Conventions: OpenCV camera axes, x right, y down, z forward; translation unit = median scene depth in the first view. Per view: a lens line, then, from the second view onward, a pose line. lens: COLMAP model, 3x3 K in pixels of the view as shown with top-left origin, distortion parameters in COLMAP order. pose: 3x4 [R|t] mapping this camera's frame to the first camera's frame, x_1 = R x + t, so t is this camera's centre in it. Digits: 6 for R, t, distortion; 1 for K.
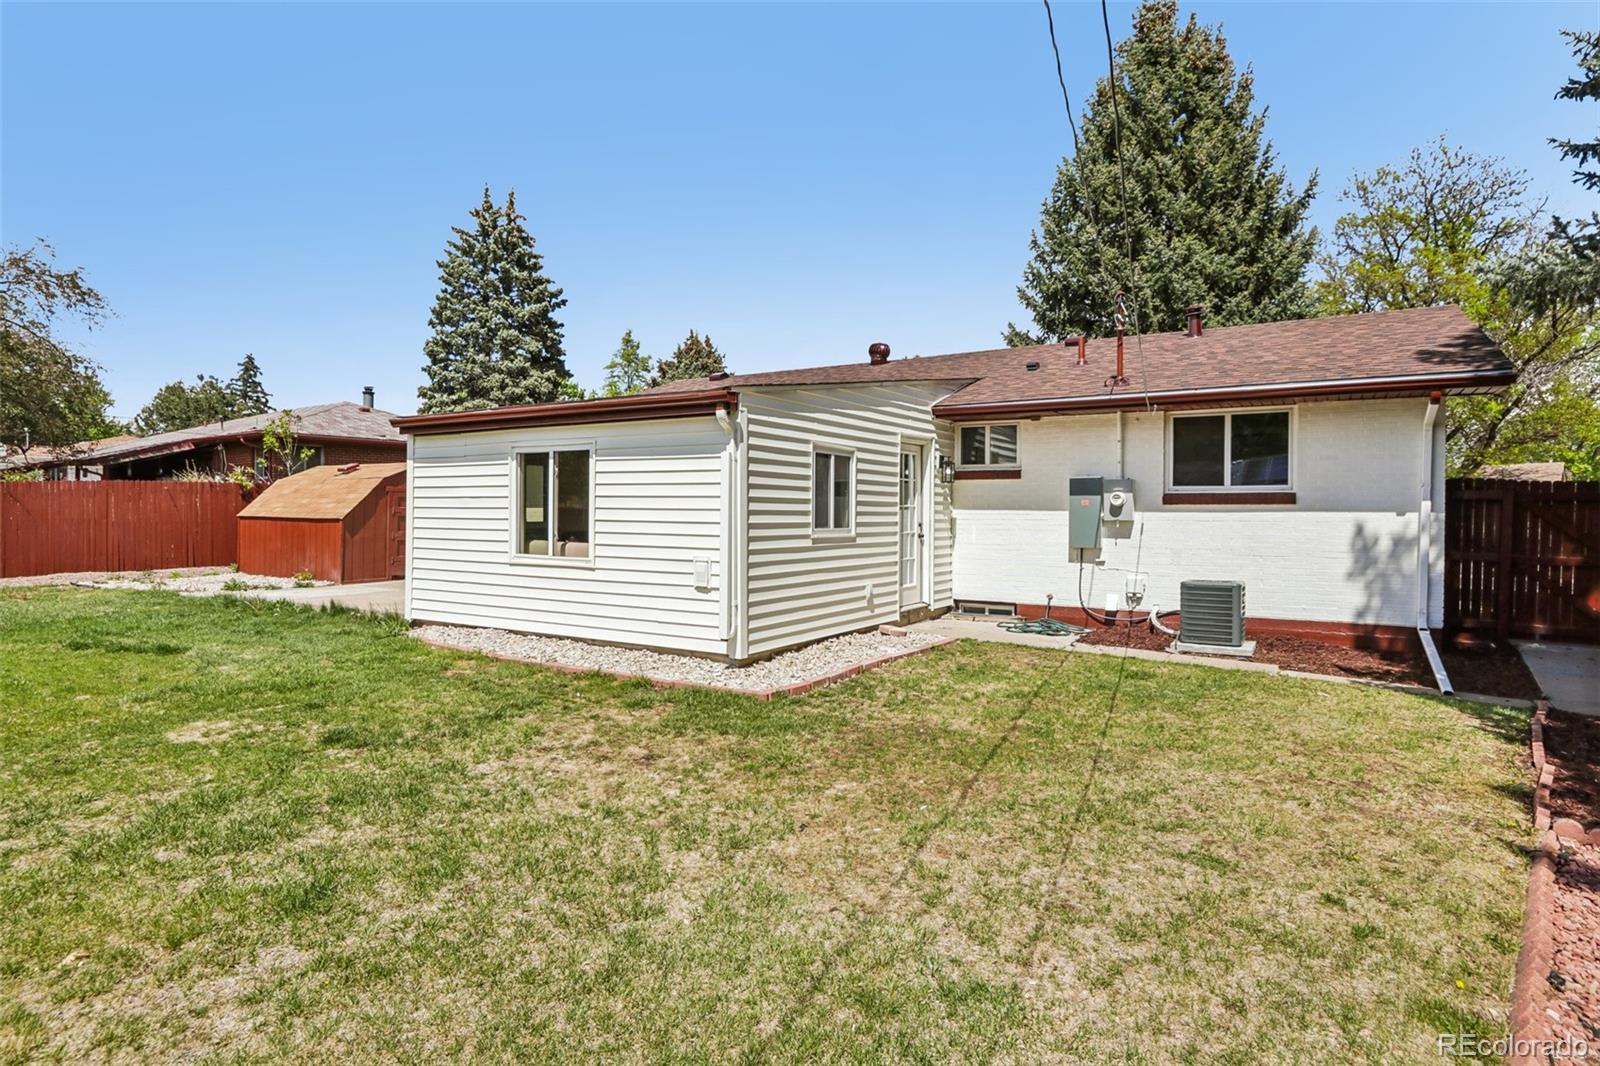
lens RADIAL K [[861.5, 0, 788.6], [0, 861.5, 515.8], [0, 0, 1]] dist [-0.026535, 0.000694]
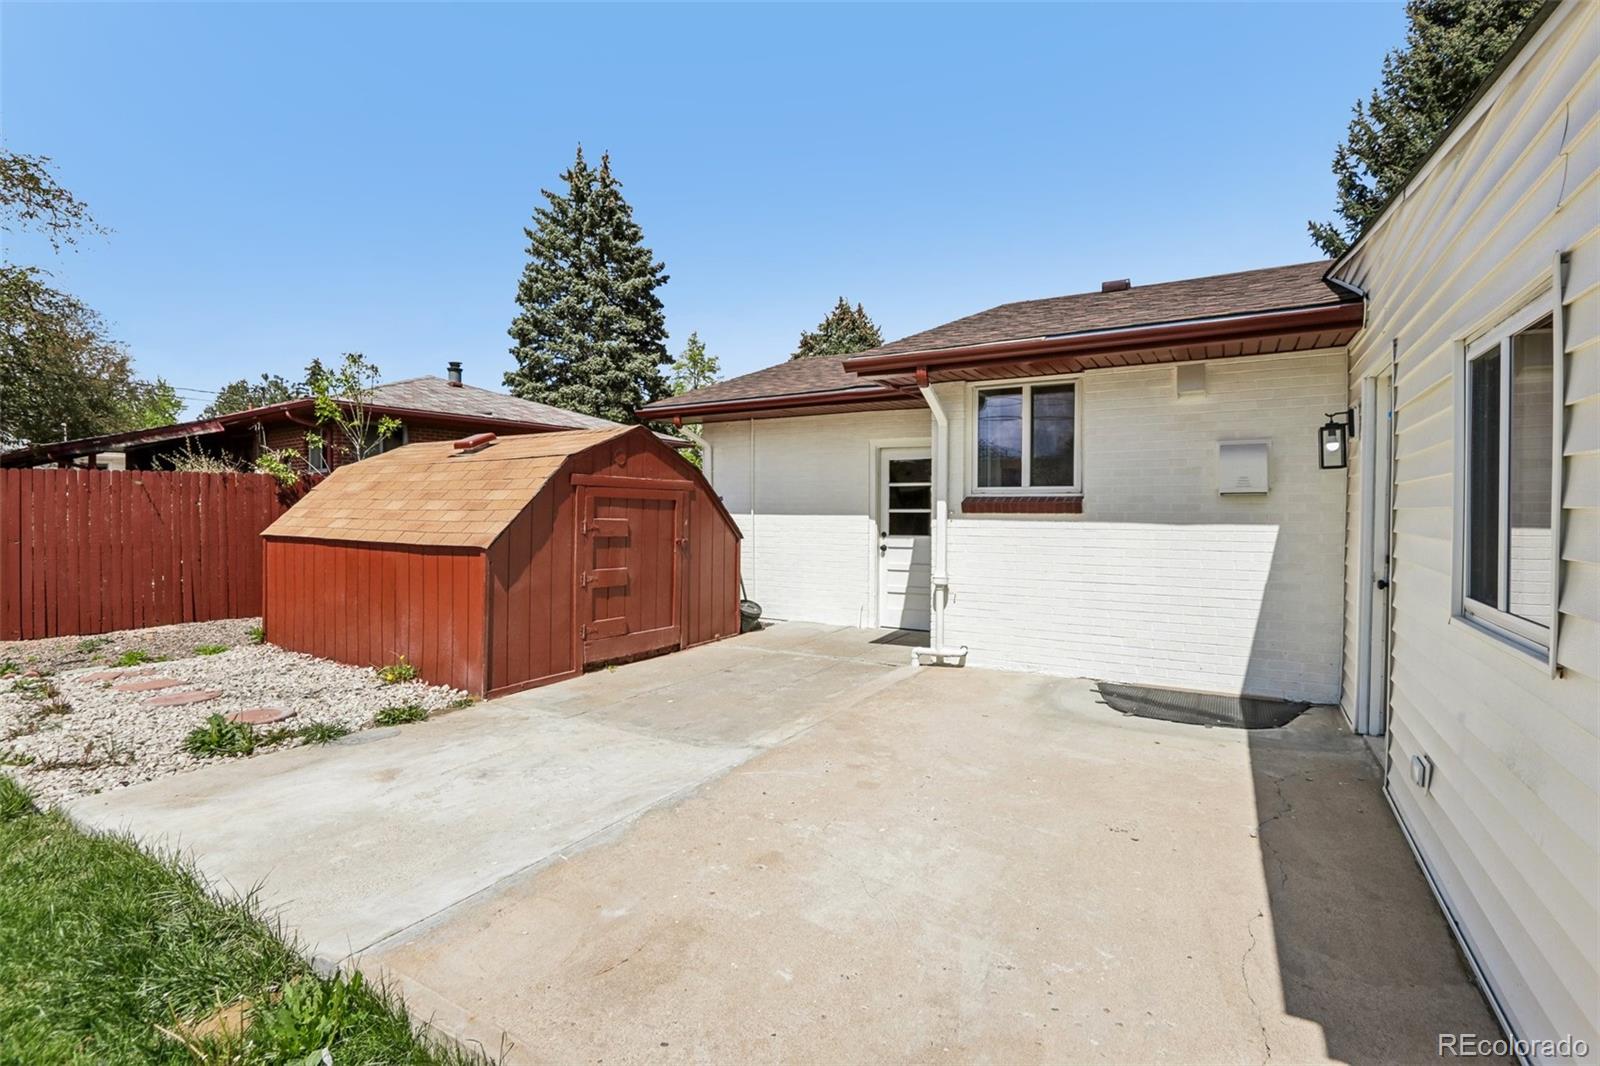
lens RADIAL K [[740.9, 0, 783.7], [0, 740.9, 519.6], [0, 0, 1]] dist [-0.019515, 0.004585]
pose [[0.999992, -0.002468, -0.003150, -0.148675], [0.002493, 0.999965, 0.007950, -0.005344], [0.003131, -0.007957, 0.999963, 0.251529]]
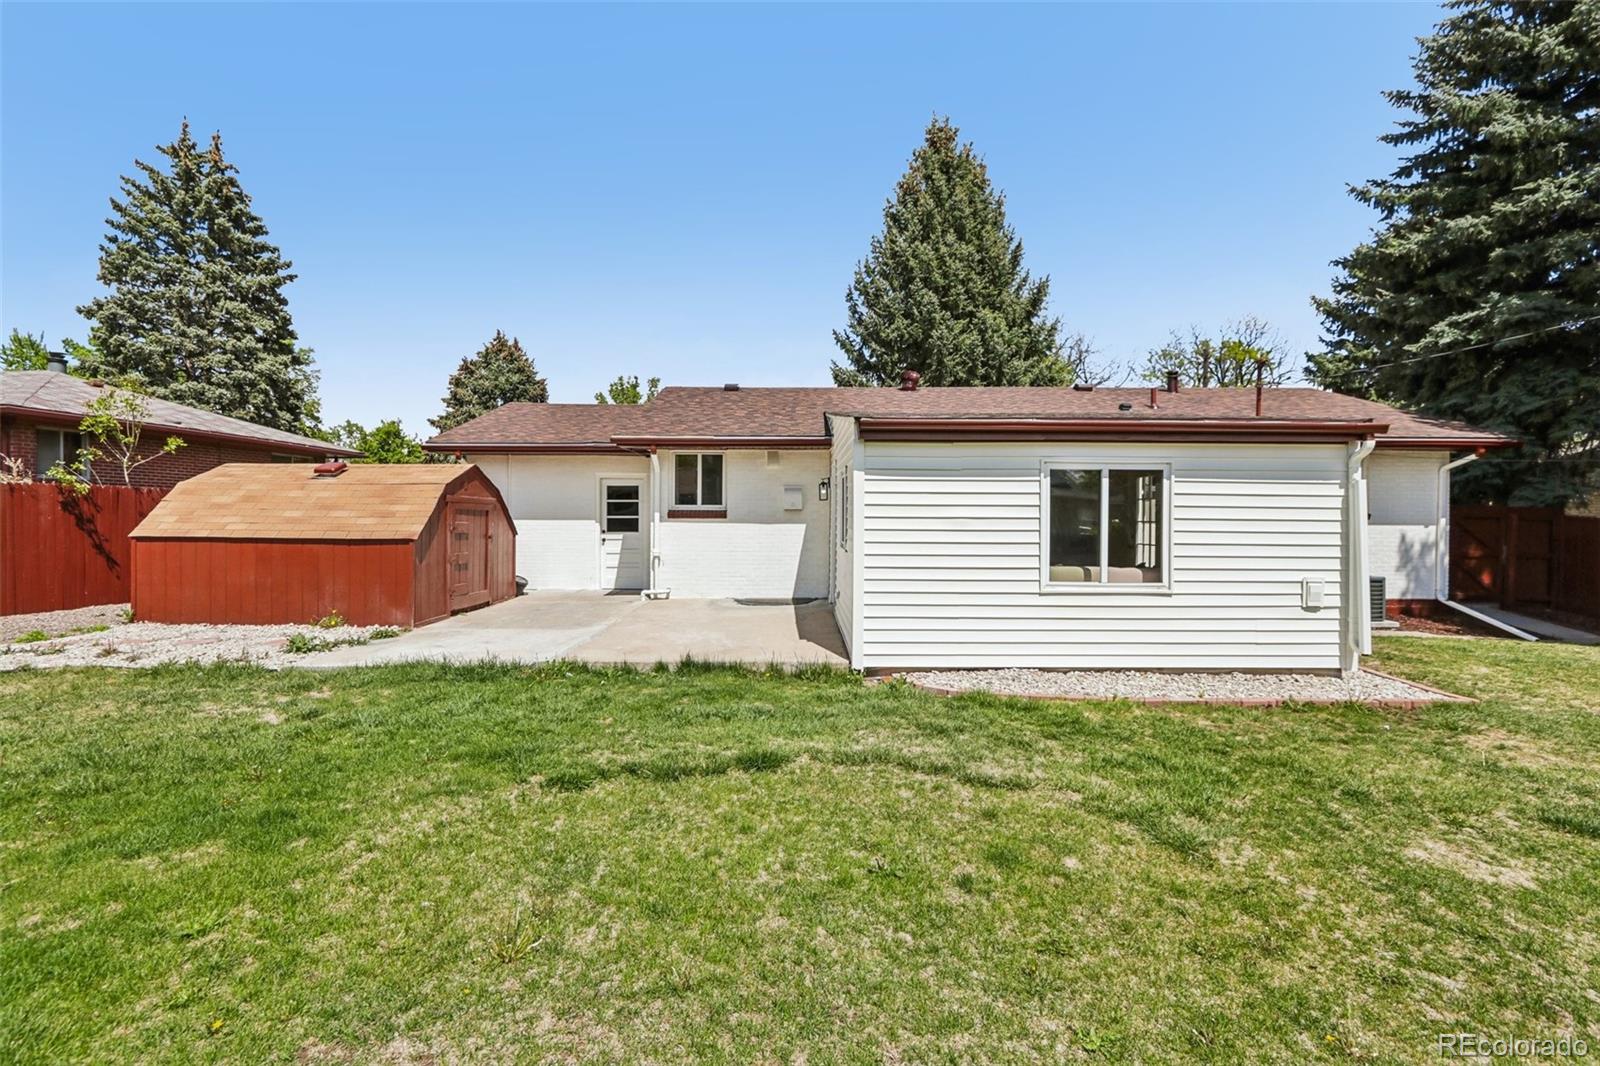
lens RADIAL K [[740.9, 0, 783.7], [0, 740.9, 519.6], [0, 0, 1]] dist [-0.019515, 0.004585]
pose [[0.861300, -0.004902, 0.508073, -0.229223], [0.003278, 0.999986, 0.004091, -0.006014], [-0.508086, -0.001858, 0.861304, 0.115852]]
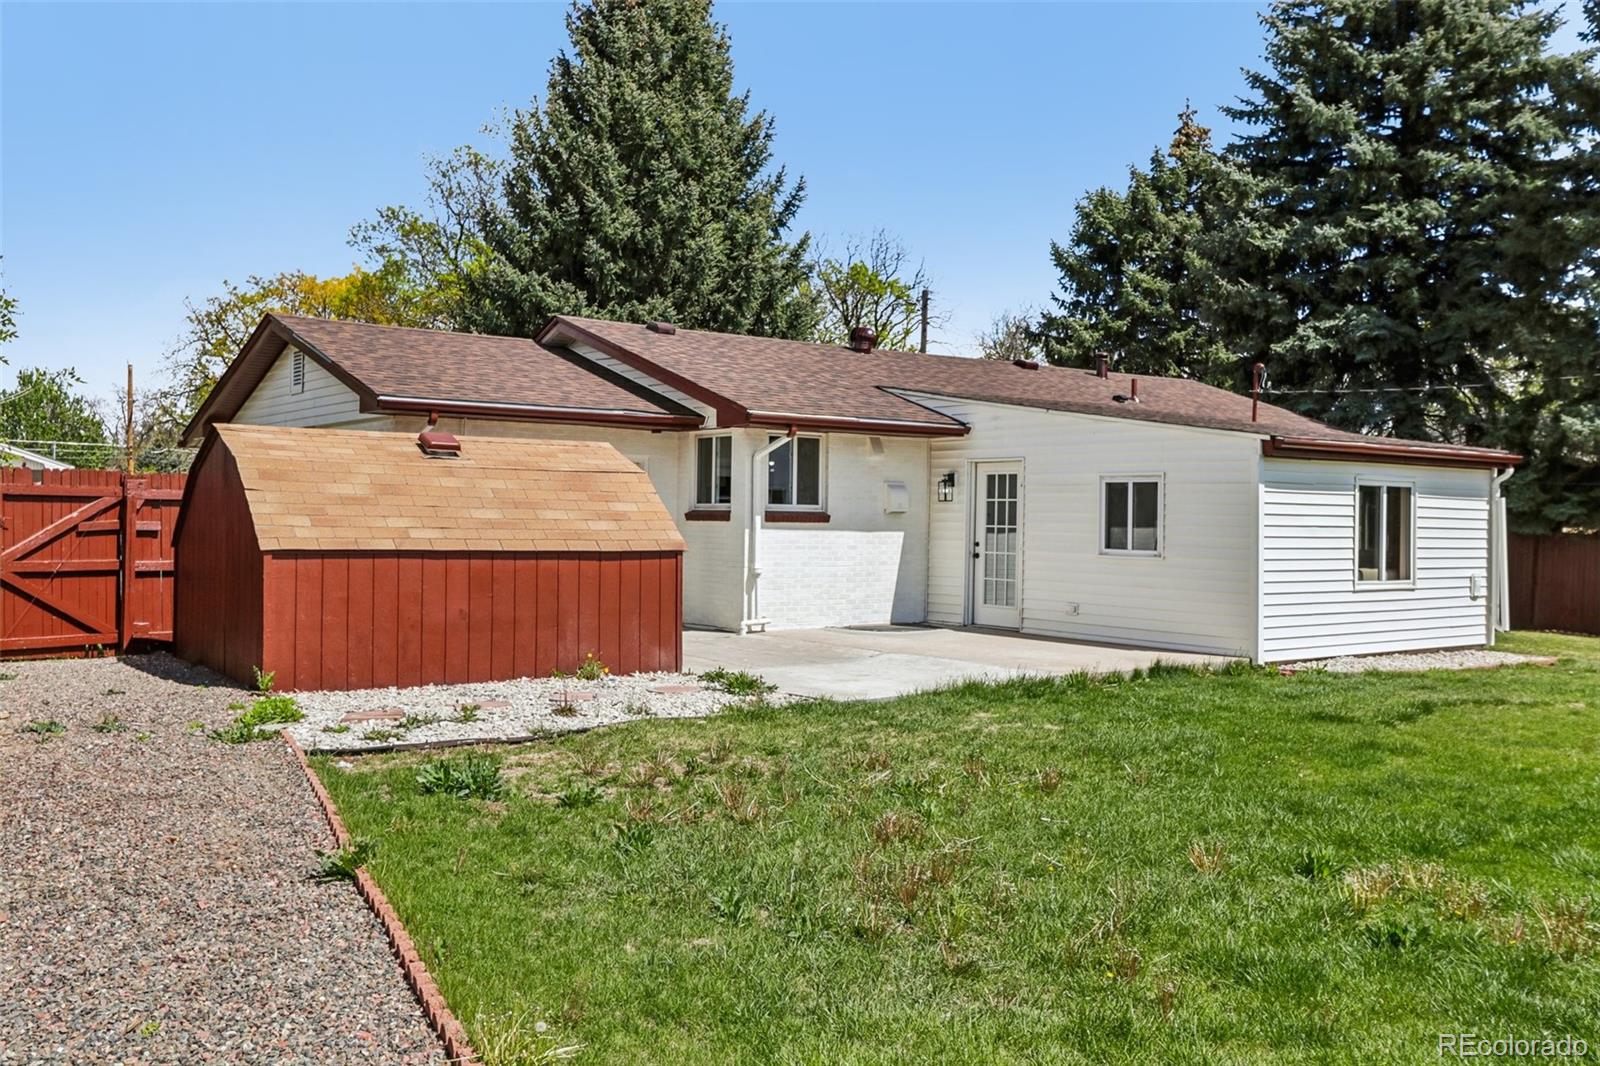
lens RADIAL K [[1448.5, 0, 799.0], [0, 1448.5, 511.7], [0, 0, 1]] dist [0.002221, 0.000746]
pose [[0.370644, 0.003127, 0.928770, -0.537171], [-0.006026, 0.999981, -0.000962, -0.008458], [-0.928756, -0.005240, 0.370656, 0.237407]]
